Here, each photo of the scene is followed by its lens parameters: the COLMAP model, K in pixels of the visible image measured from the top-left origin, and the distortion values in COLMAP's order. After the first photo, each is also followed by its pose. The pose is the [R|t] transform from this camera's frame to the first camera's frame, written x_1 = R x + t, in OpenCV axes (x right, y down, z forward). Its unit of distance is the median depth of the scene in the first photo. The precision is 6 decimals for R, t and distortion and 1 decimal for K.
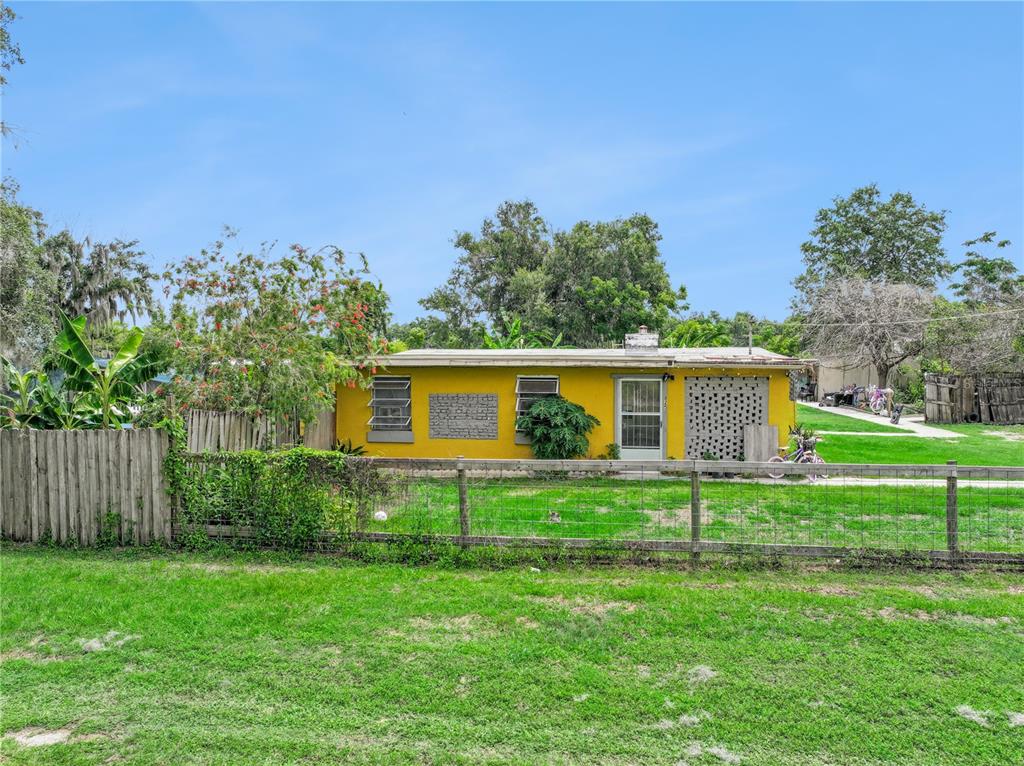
lens RADIAL K [[704.7, 0, 512.0], [0, 704.7, 383.0], [0, 0, 1]] dist [-0.007068, 0.026116]
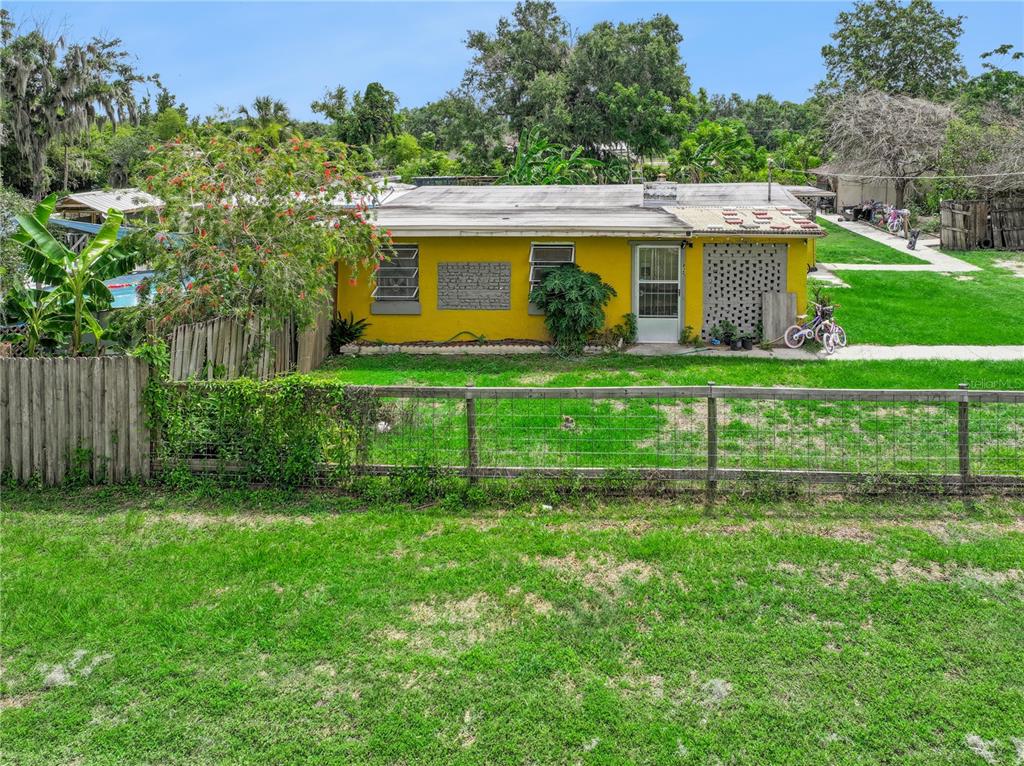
lens RADIAL K [[735.1, 0, 578.7], [0, 735.1, 403.0], [0, 0, 1]] dist [0.004417, 0.004635]
pose [[0.997023, 0.010064, 0.076440, -0.002112], [-0.009114, 0.999877, -0.012770, 0.185593], [-0.076559, 0.012036, 0.996992, 0.000468]]
